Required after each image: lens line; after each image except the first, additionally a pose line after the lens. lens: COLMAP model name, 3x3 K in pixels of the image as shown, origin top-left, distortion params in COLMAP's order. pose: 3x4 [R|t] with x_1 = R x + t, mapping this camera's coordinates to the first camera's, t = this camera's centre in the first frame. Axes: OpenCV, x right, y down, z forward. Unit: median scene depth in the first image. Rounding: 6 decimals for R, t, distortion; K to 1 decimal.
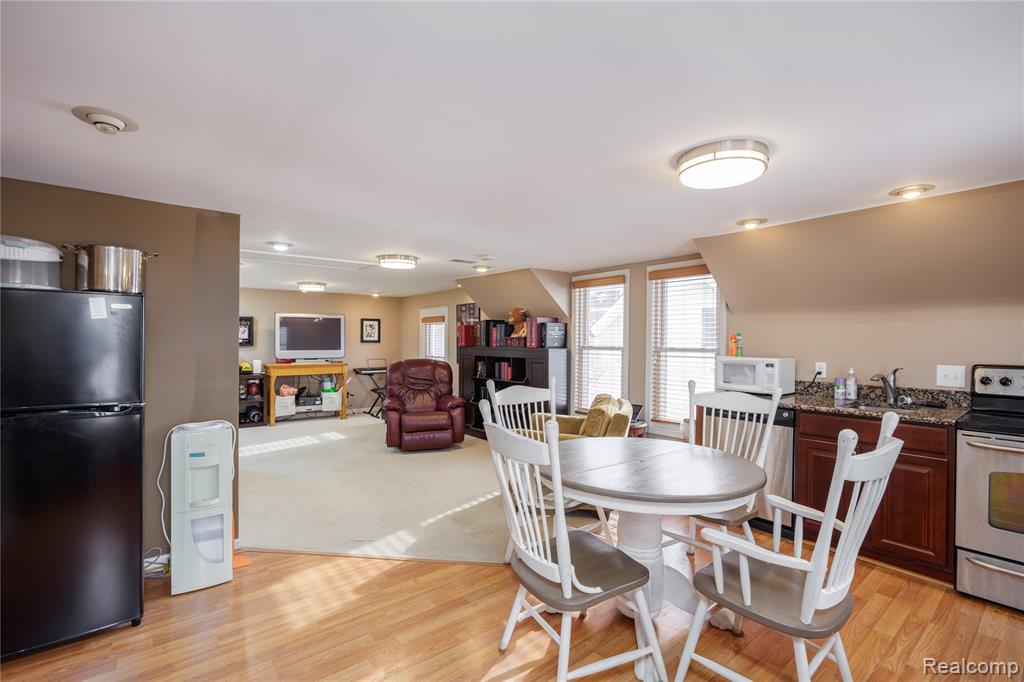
lens RADIAL K [[460.8, 0, 509.6], [0, 460.8, 341.8], [0, 0, 1]] dist [-0.011596, 0.000603]
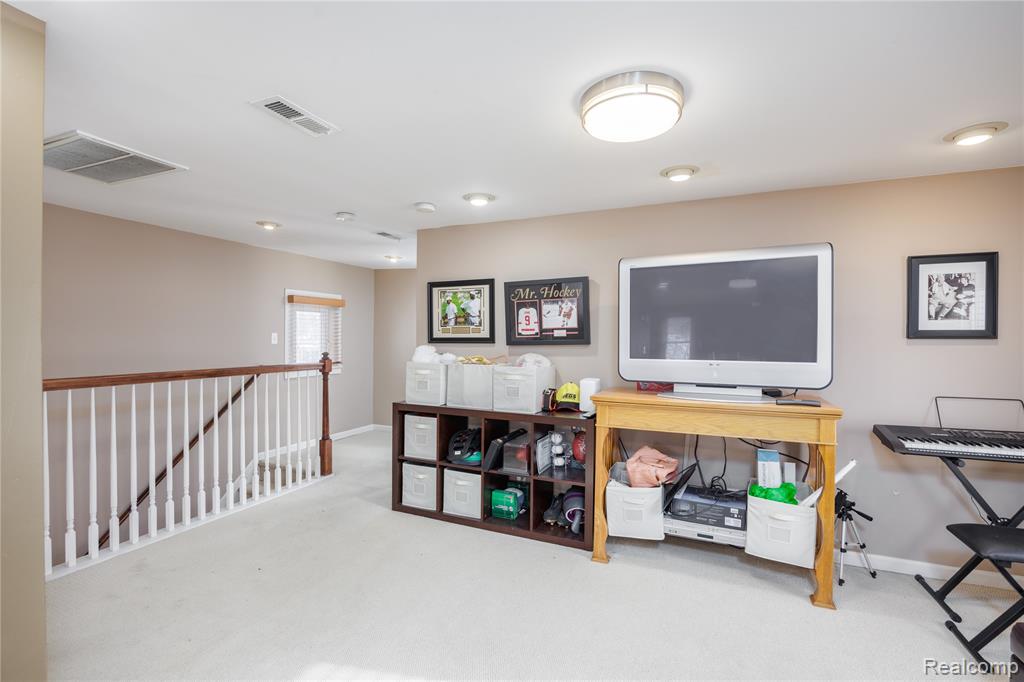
lens RADIAL K [[460.8, 0, 512.7], [0, 460.8, 337.9], [0, 0, 1]] dist [-0.011596, 0.000603]
pose [[0.472005, 0.002482, -0.881592, -0.244775], [-0.003090, 0.999995, 0.001161, 0.002540], [0.881591, 0.002176, 0.472010, 0.848591]]
